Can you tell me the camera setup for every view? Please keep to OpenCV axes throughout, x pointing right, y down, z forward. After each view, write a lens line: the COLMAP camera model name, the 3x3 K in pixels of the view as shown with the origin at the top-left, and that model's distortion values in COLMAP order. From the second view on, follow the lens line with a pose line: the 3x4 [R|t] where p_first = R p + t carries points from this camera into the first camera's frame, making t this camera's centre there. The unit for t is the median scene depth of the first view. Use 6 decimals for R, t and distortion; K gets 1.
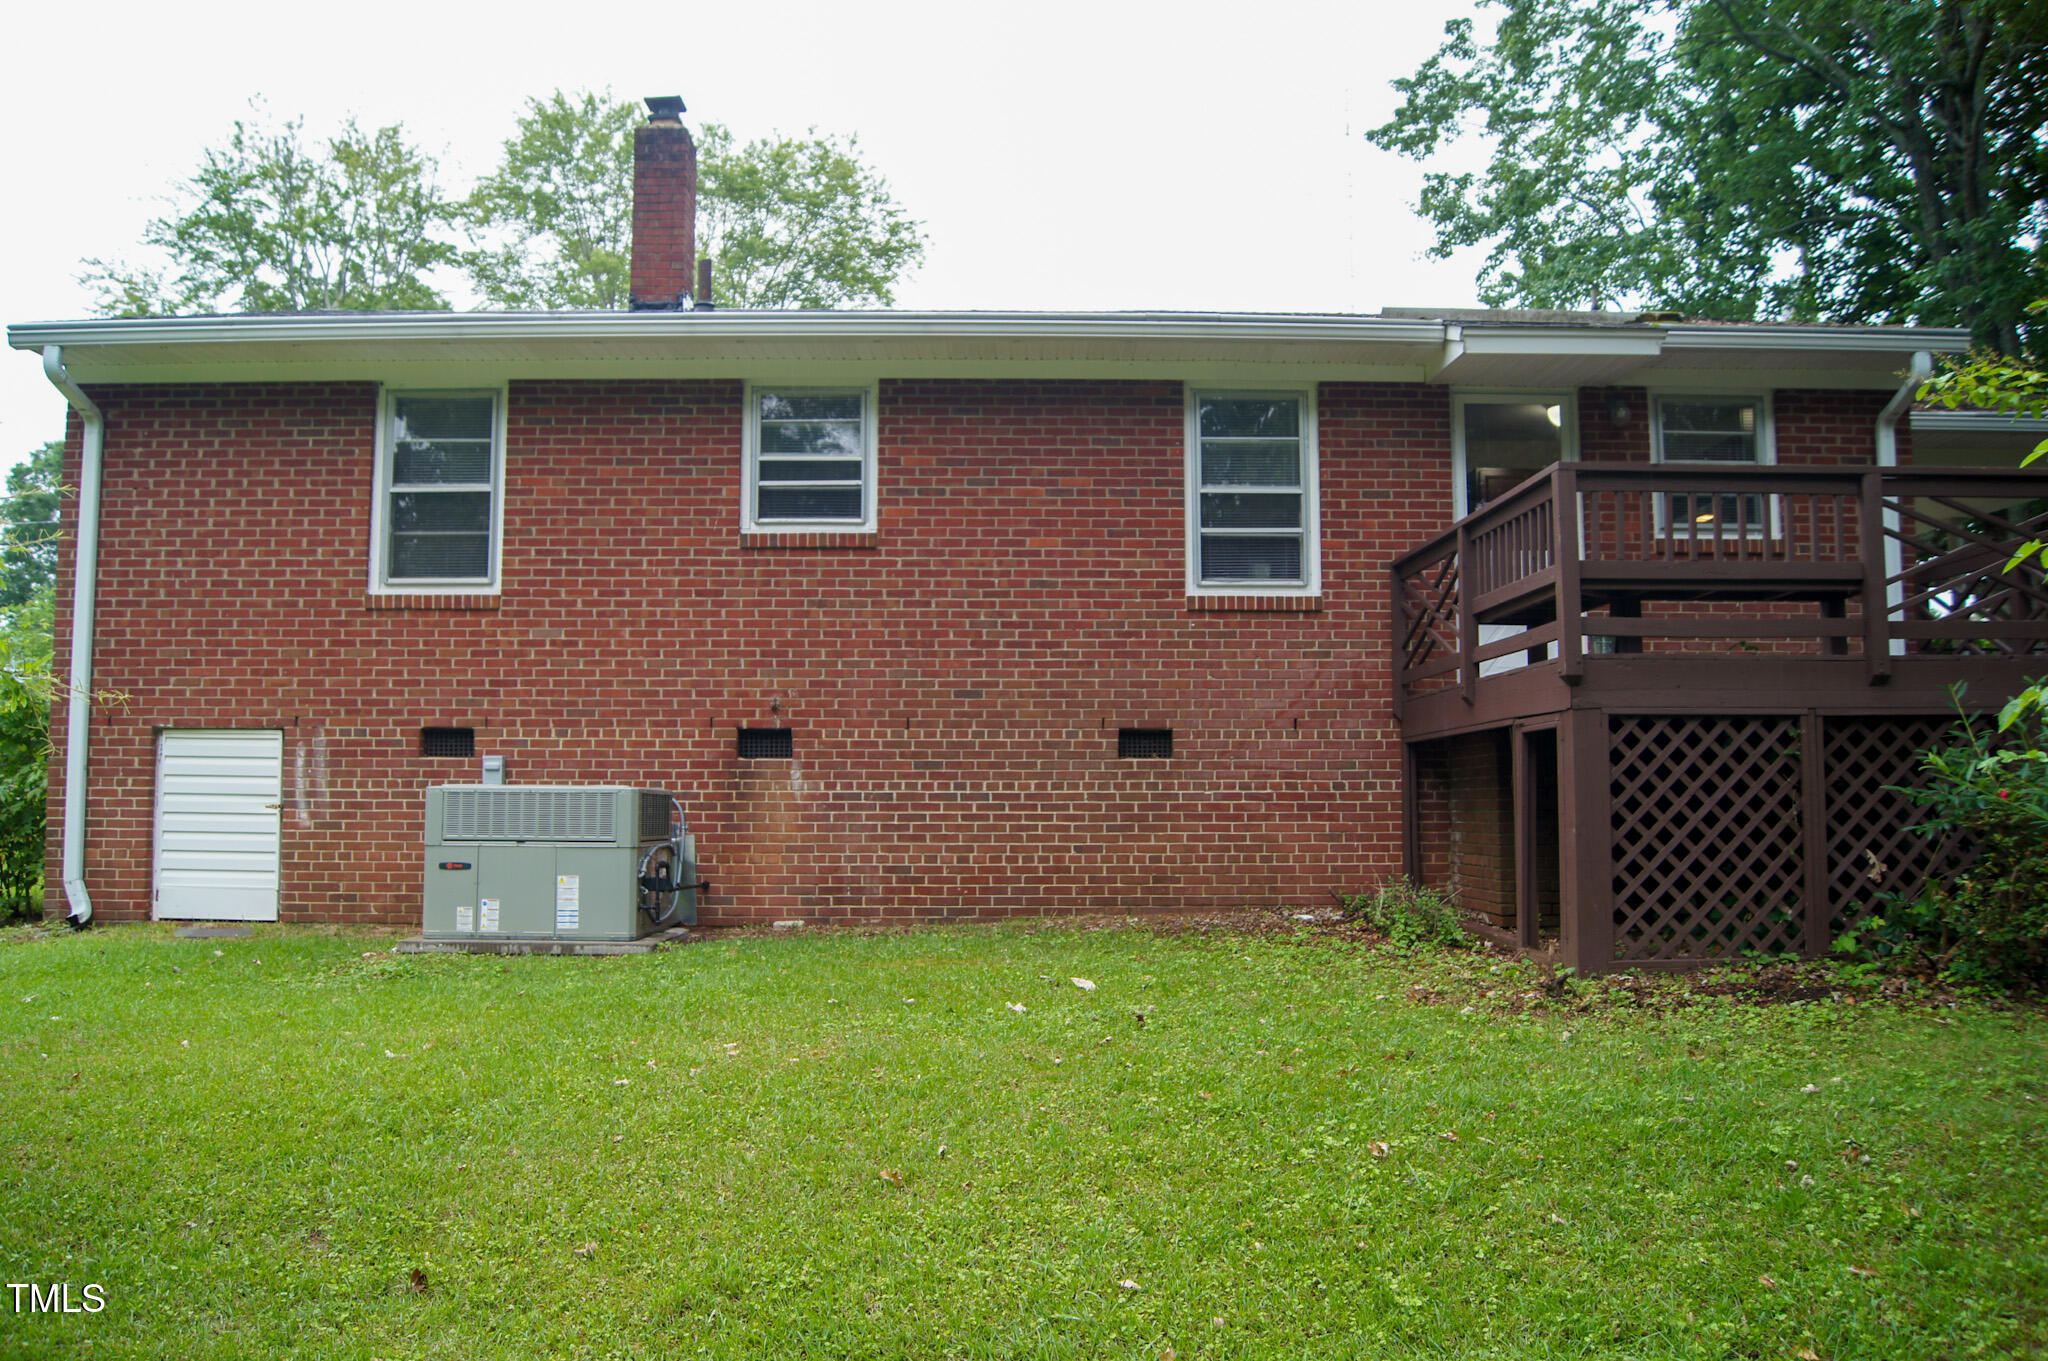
lens RADIAL K [[1752.5, 0, 1026.0], [0, 1752.5, 659.2], [0, 0, 1]] dist [-0.085930, 0.011930]
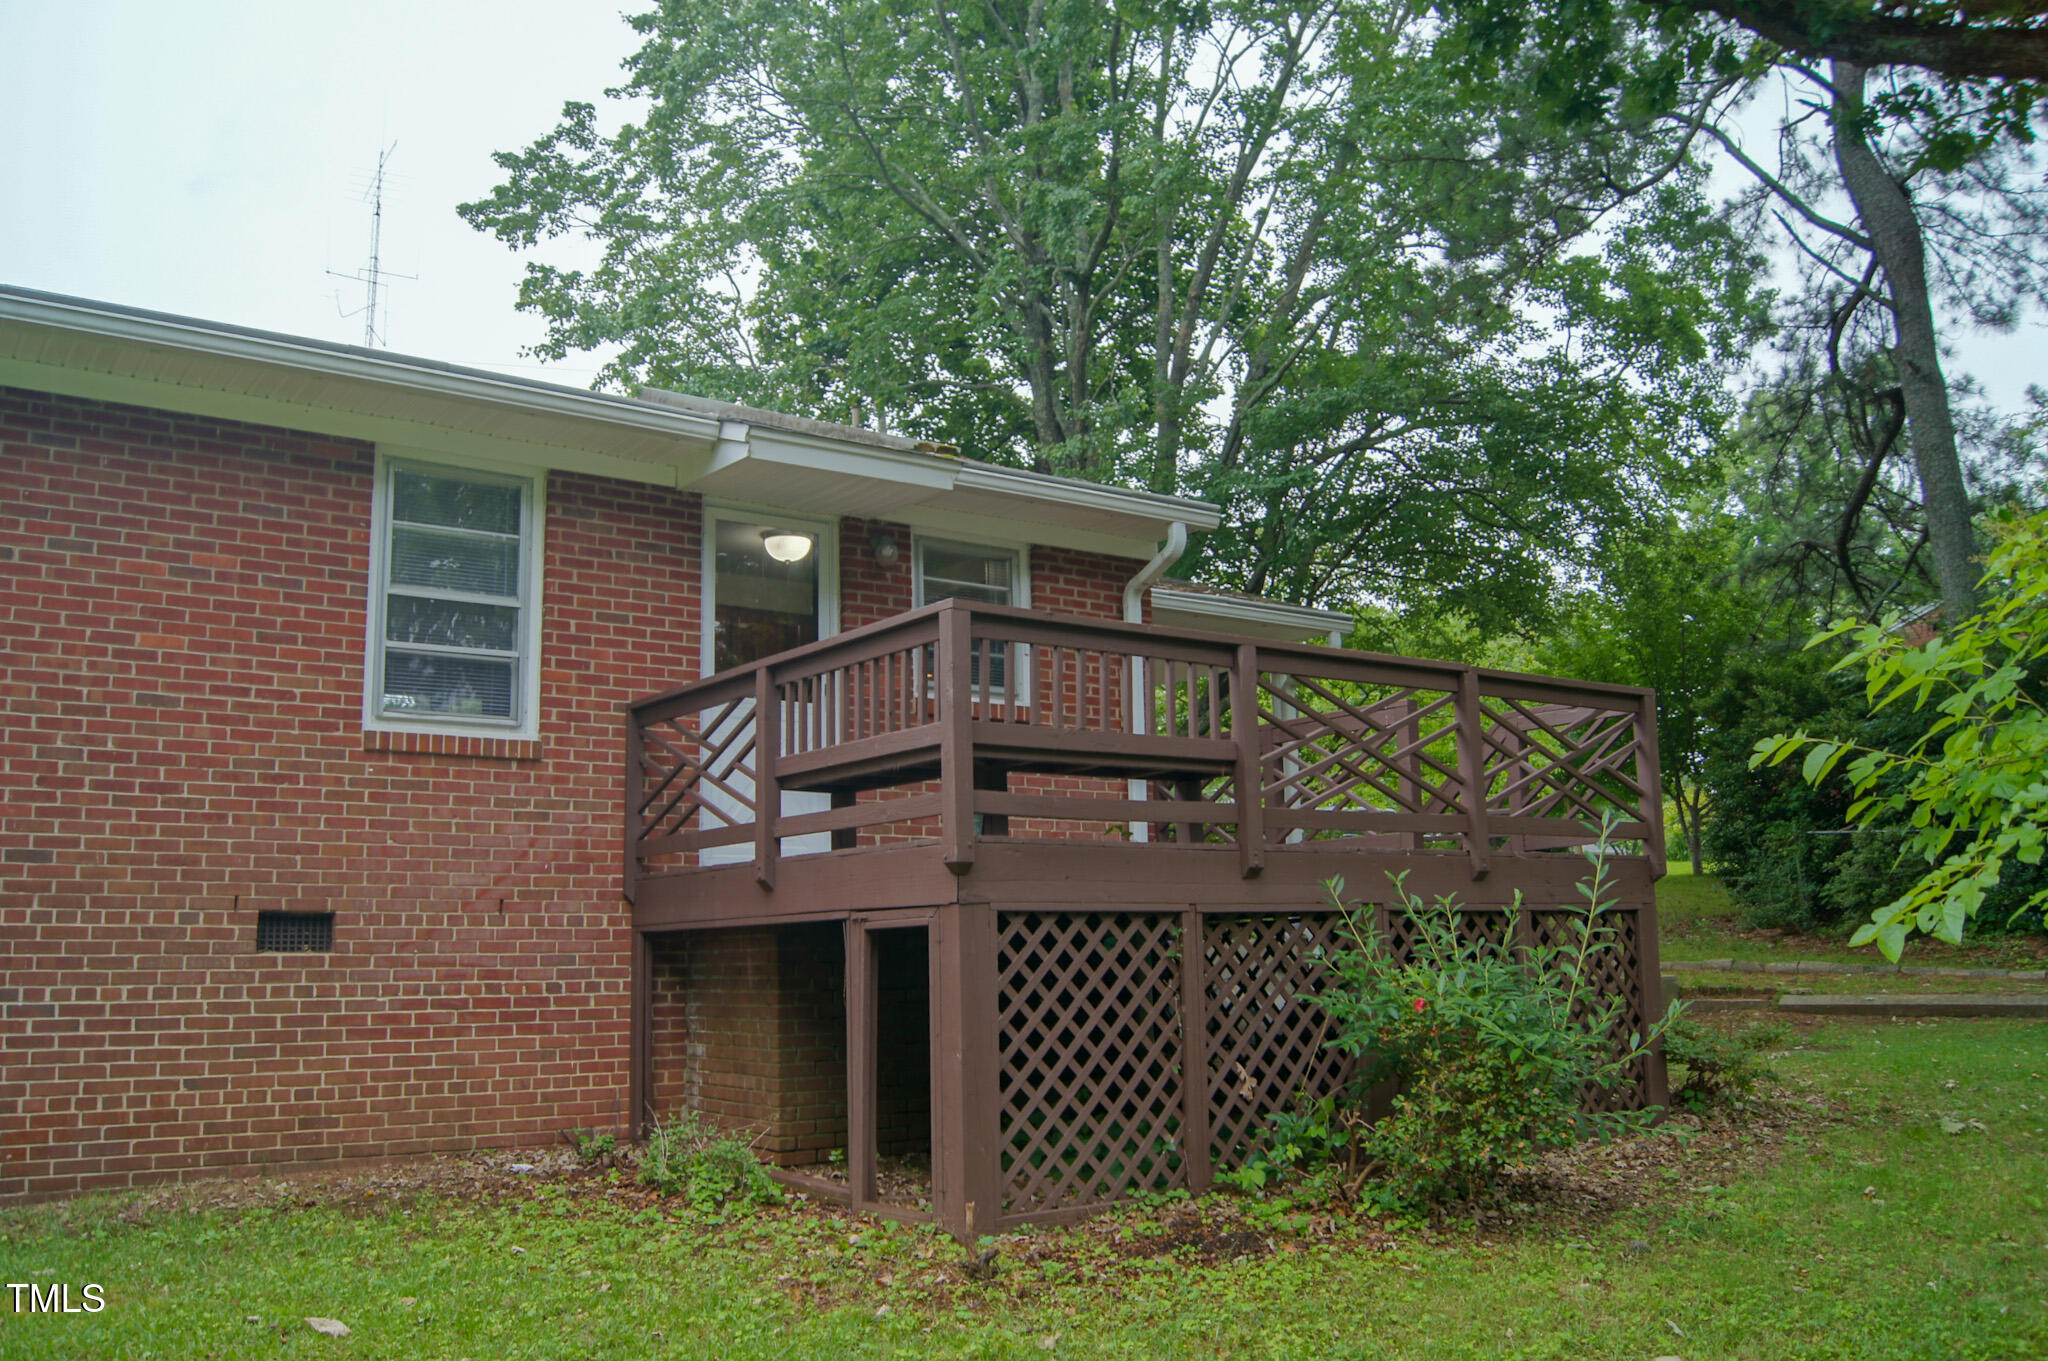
lens RADIAL K [[1752.5, 0, 1026.0], [0, 1752.5, 659.2], [0, 0, 1]] dist [-0.085930, 0.011930]
pose [[0.806026, 0.083149, 0.586011, -0.113587], [-0.034667, 0.995015, -0.093501, -0.007406], [-0.590864, 0.055050, 0.804891, 0.247547]]
